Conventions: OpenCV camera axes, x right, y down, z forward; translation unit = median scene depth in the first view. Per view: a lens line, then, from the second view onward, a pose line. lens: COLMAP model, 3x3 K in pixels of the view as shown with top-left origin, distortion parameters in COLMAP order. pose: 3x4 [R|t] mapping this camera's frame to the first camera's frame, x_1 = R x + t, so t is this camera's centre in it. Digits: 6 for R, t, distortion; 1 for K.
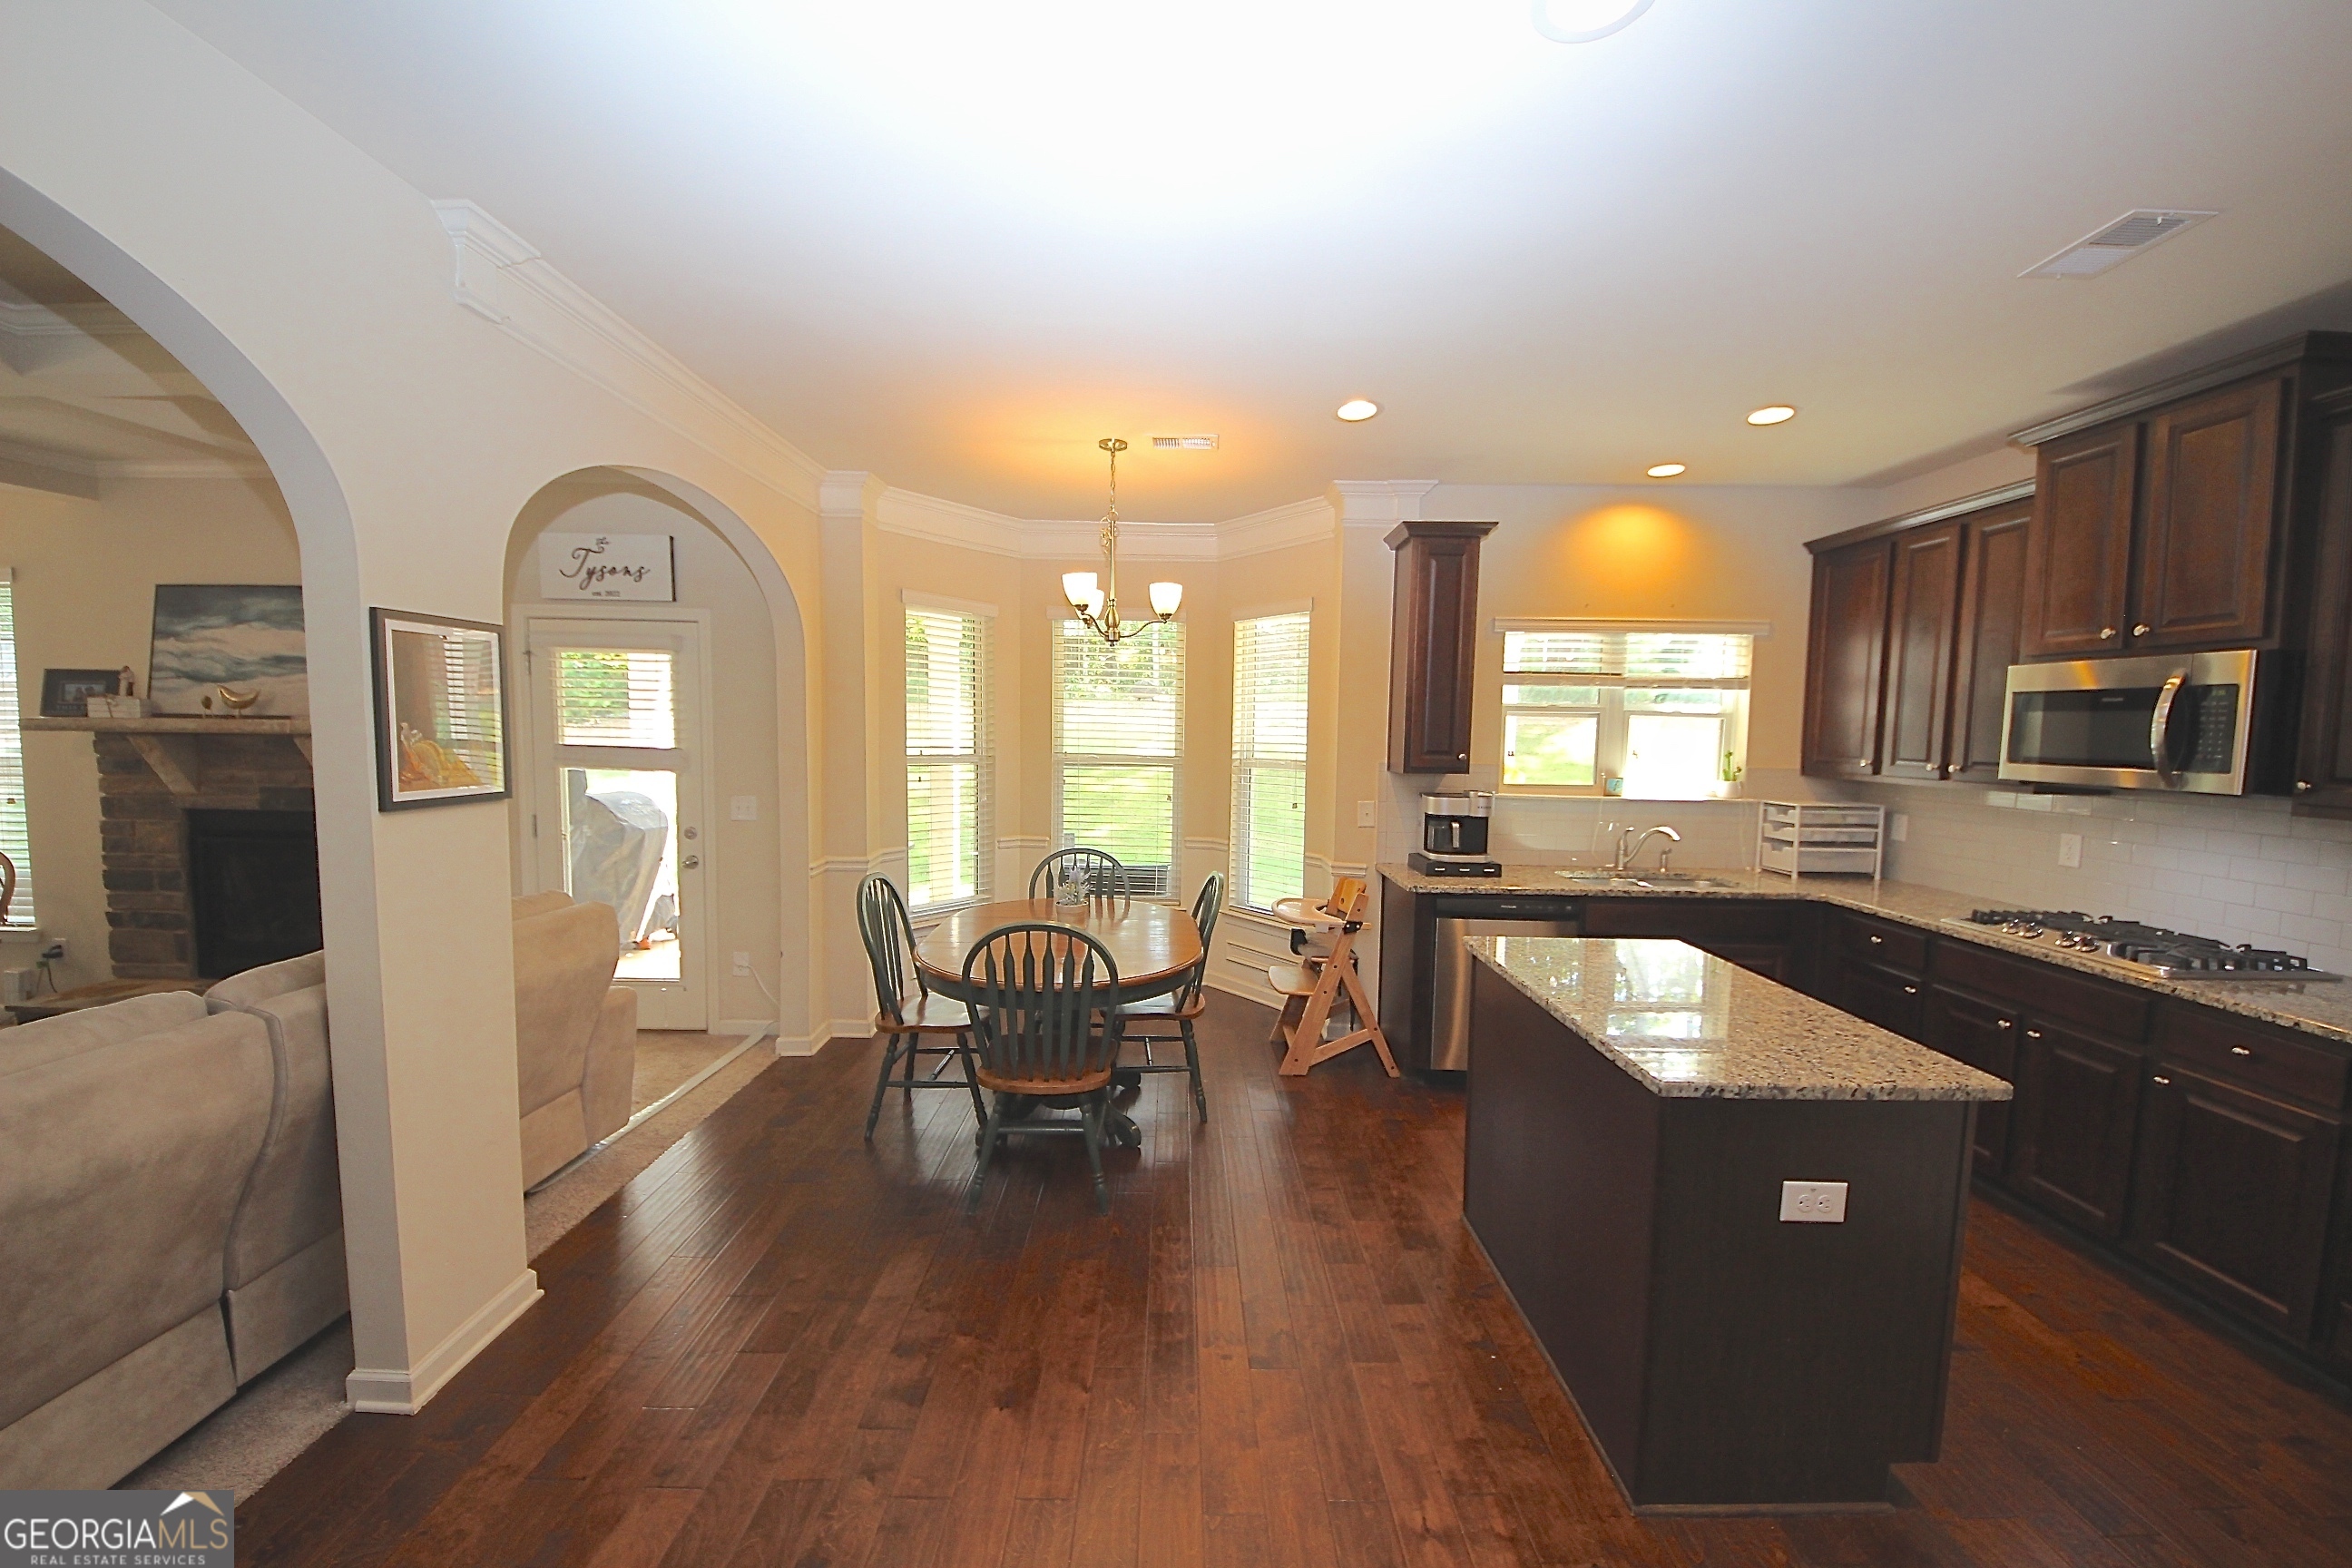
lens RADIAL K [[872.4, 0, 1168.6], [0, 872.4, 790.1], [0, 0, 1]] dist [0.002991, -0.006635]
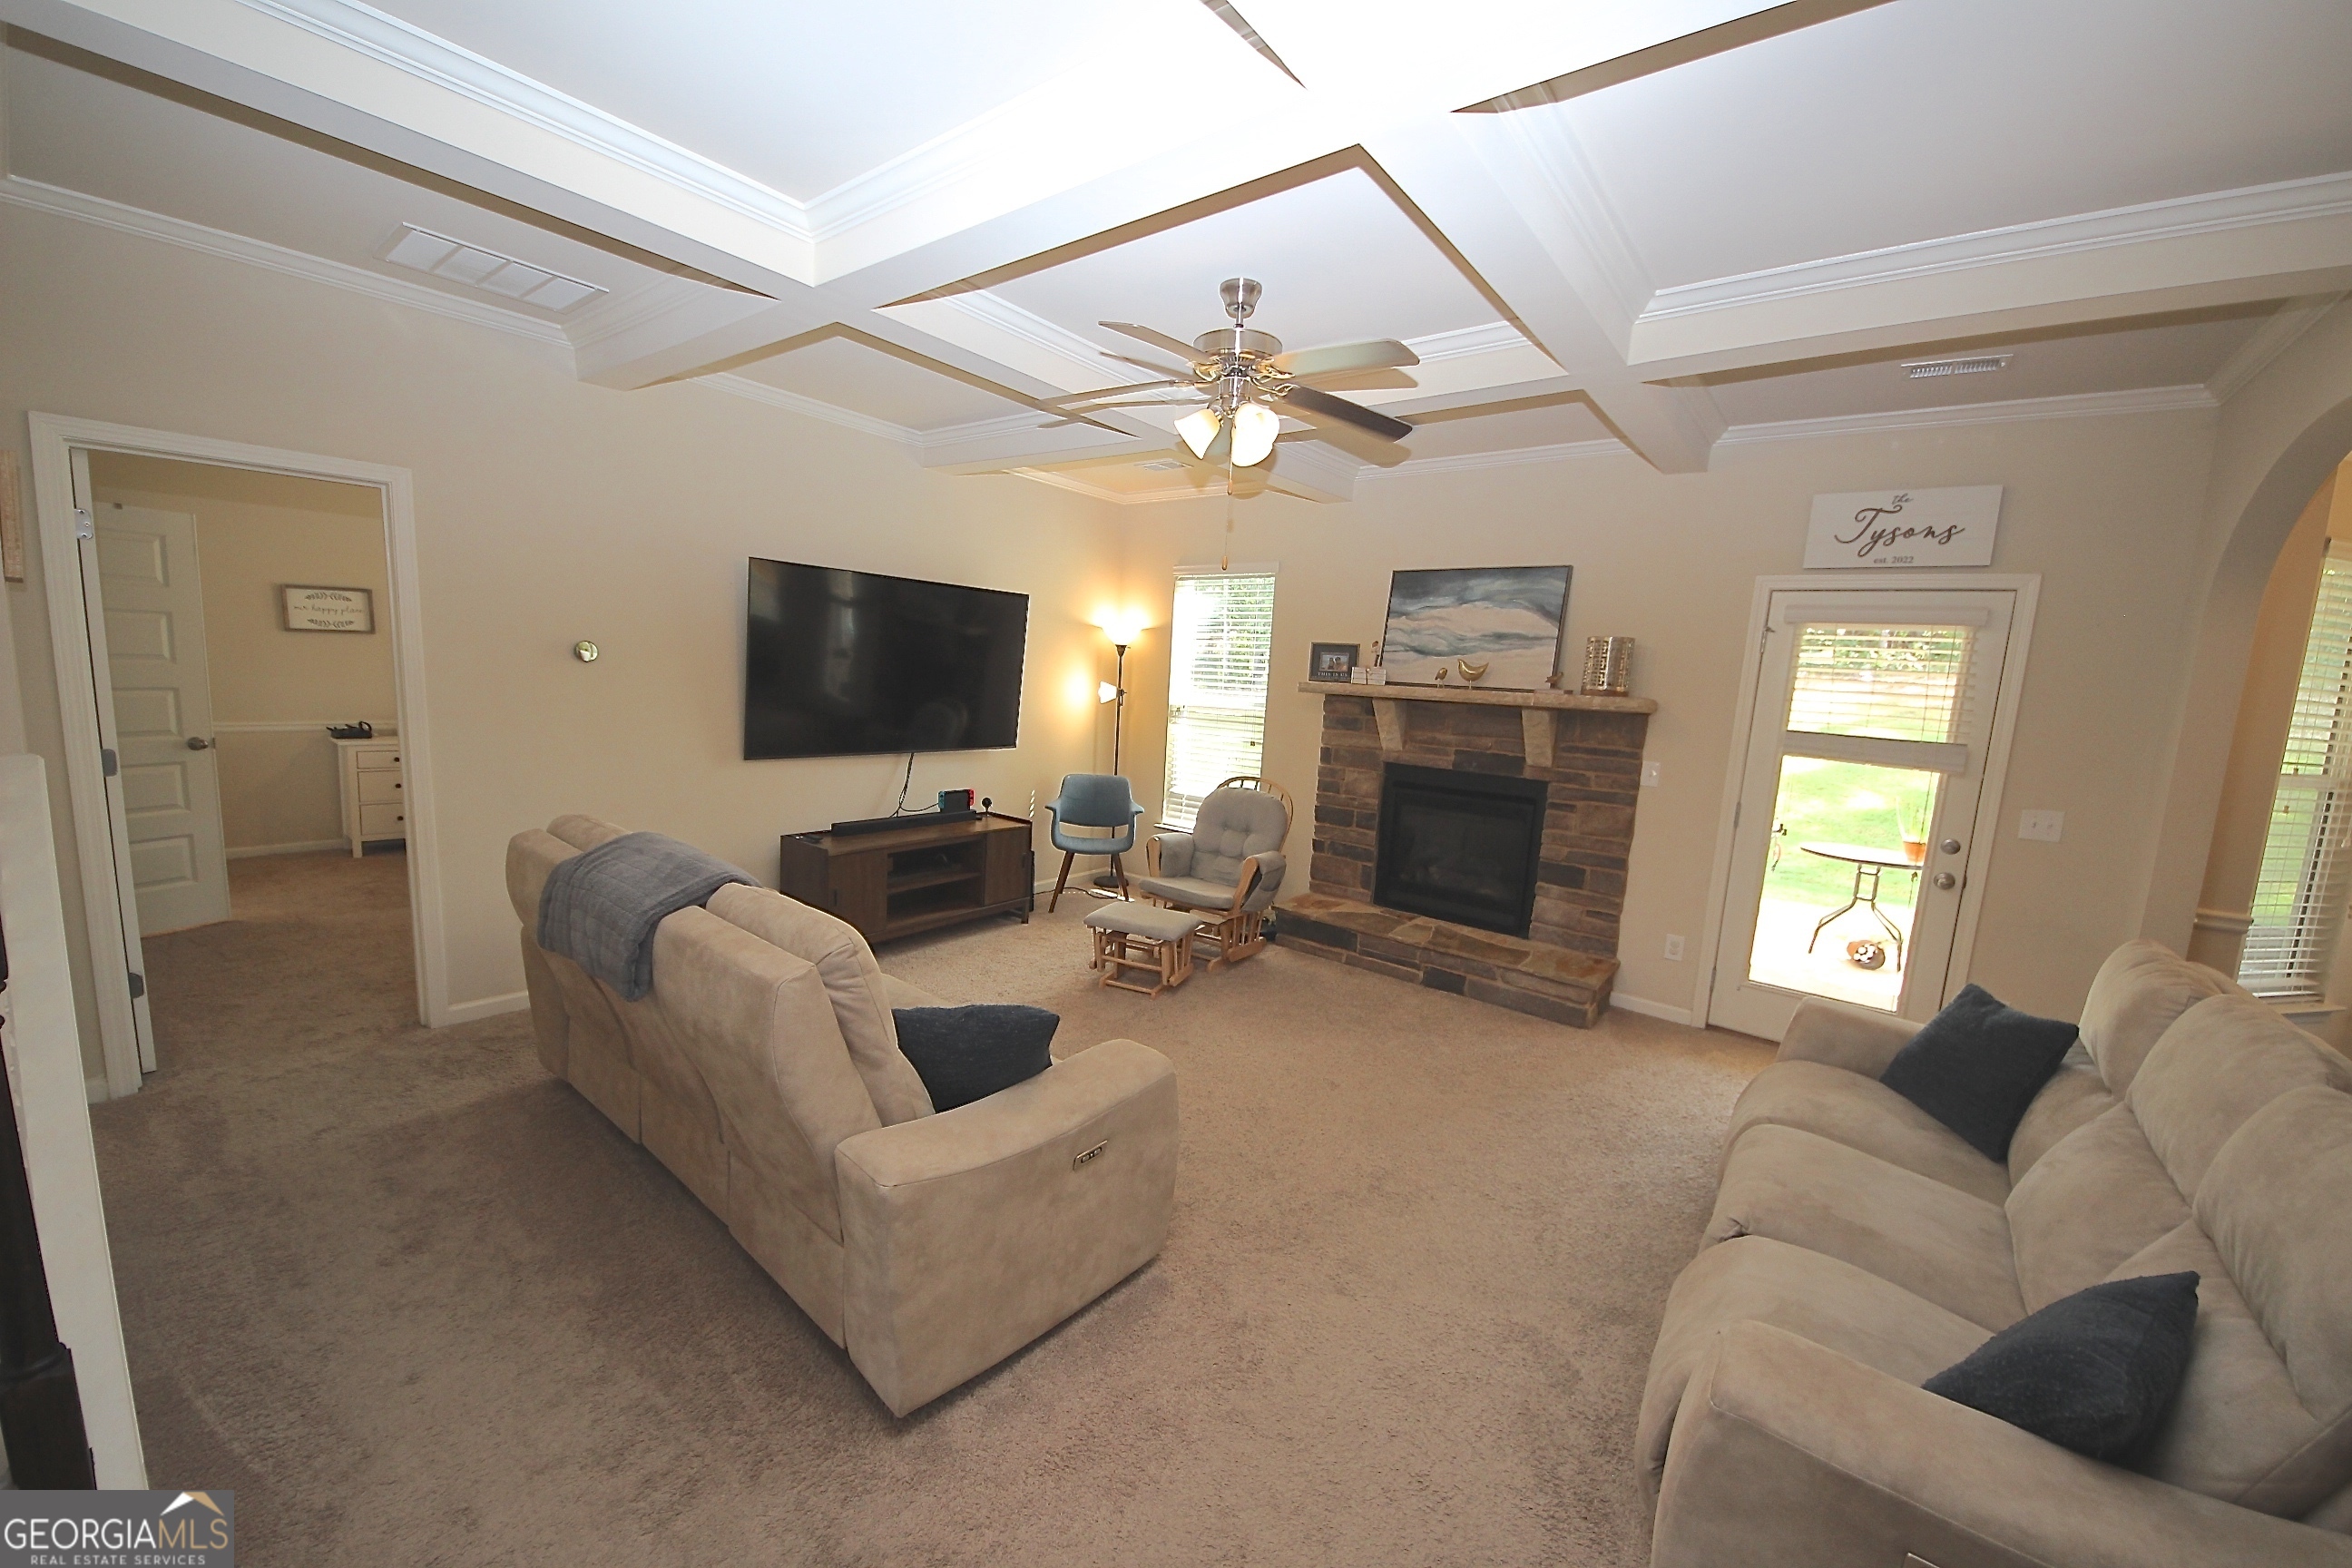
lens RADIAL K [[872.4, 0, 1163.5], [0, 872.4, 795.4], [0, 0, 1]] dist [0.002991, -0.006635]
pose [[0.774445, 0.114192, -0.622250, -0.644240], [-0.087132, 0.993454, 0.073869, 0.004934], [0.626612, -0.002990, 0.779325, -0.123515]]
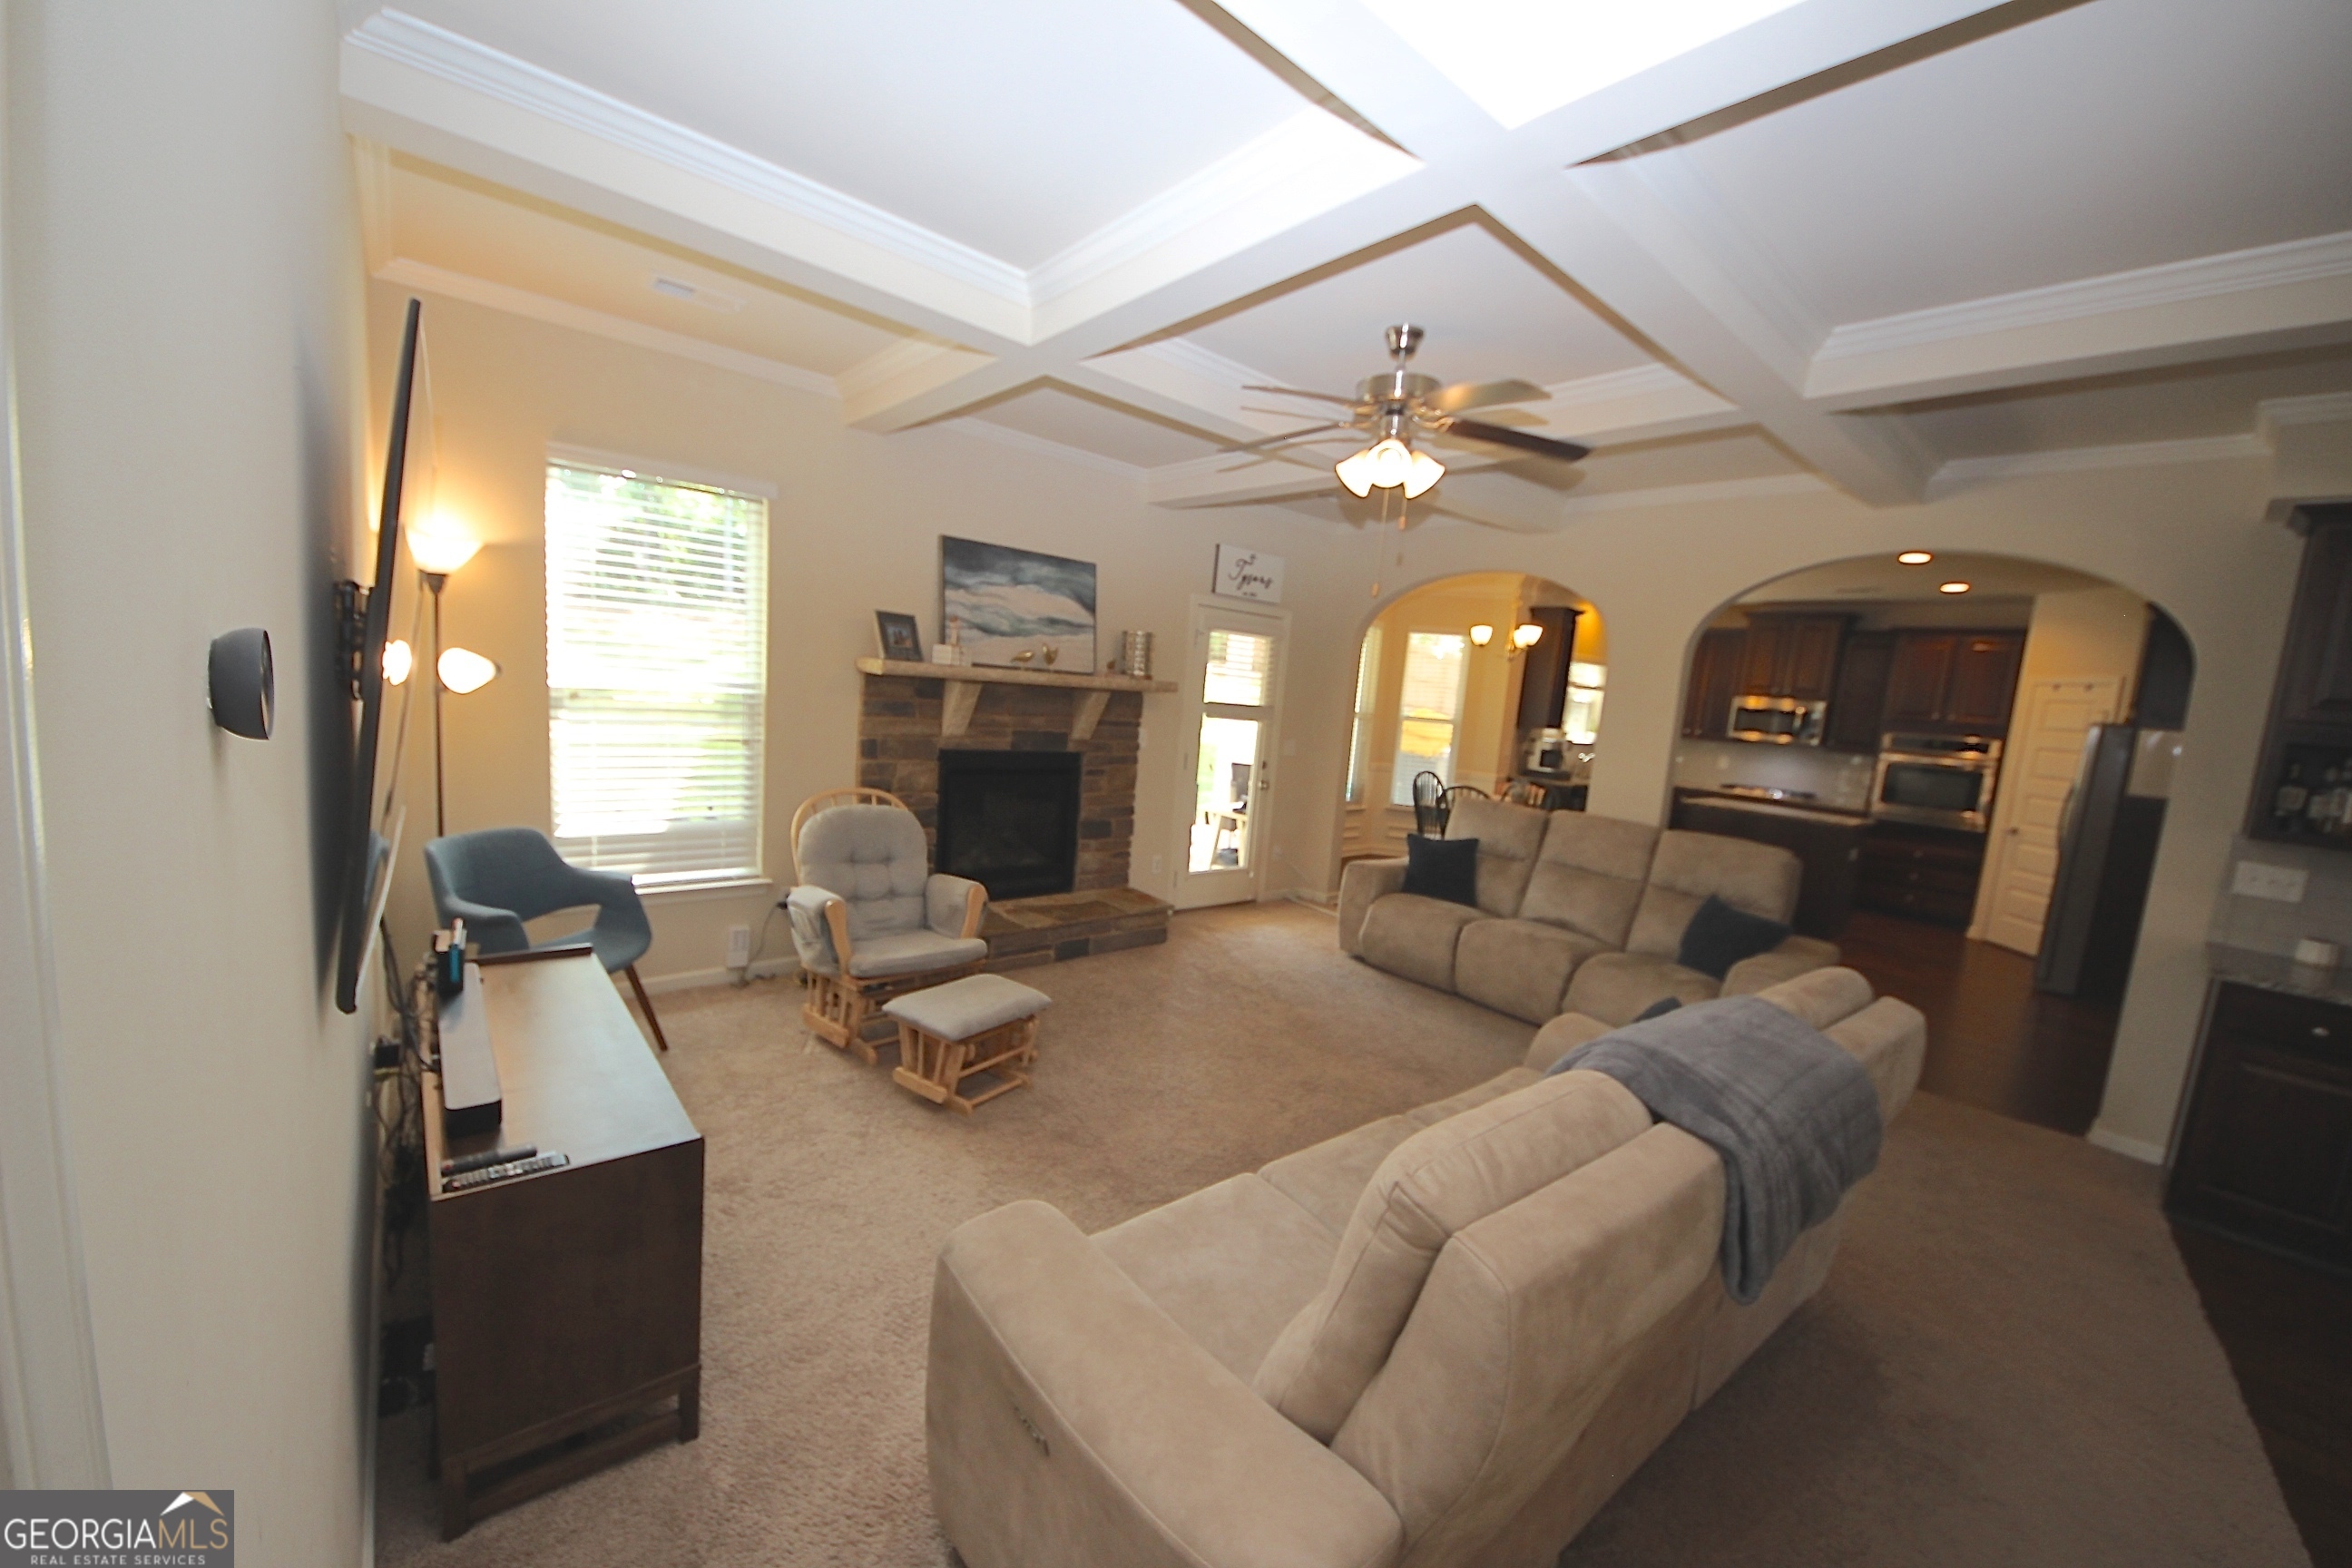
lens RADIAL K [[872.4, 0, 1175.2], [0, 872.4, 794.2], [0, 0, 1]] dist [0.002991, -0.006635]
pose [[0.766880, -0.037029, 0.640722, -1.655266], [-0.020232, 0.996443, 0.081802, -0.018268], [-0.641472, -0.075696, 0.763403, -0.011506]]
